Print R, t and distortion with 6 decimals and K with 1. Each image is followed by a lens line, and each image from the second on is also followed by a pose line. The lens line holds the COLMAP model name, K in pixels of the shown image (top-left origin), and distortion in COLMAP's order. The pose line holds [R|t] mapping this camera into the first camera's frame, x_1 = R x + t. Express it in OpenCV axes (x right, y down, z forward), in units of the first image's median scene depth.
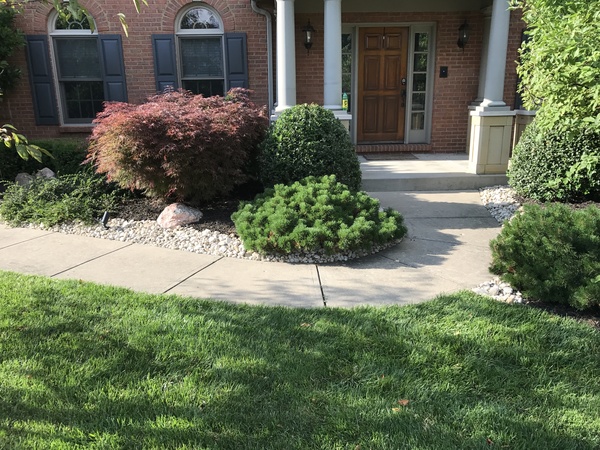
lens RADIAL K [[486.3, 0, 300.0], [0, 486.3, 225.0], [0, 0, 1]] dist [0.012196, -0.000016]
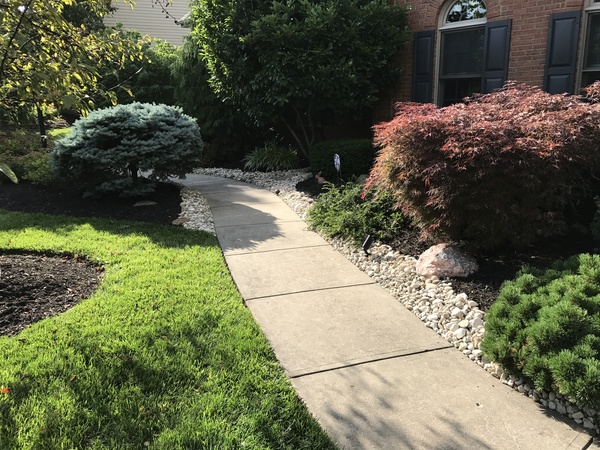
lens RADIAL K [[486.3, 0, 300.0], [0, 486.3, 225.0], [0, 0, 1]] dist [0.012196, -0.000016]
pose [[0.633714, 0.194891, -0.748614, 0.148729], [-0.192123, 0.977074, 0.091731, -0.100537], [0.749329, 0.085695, 0.656629, 0.376834]]
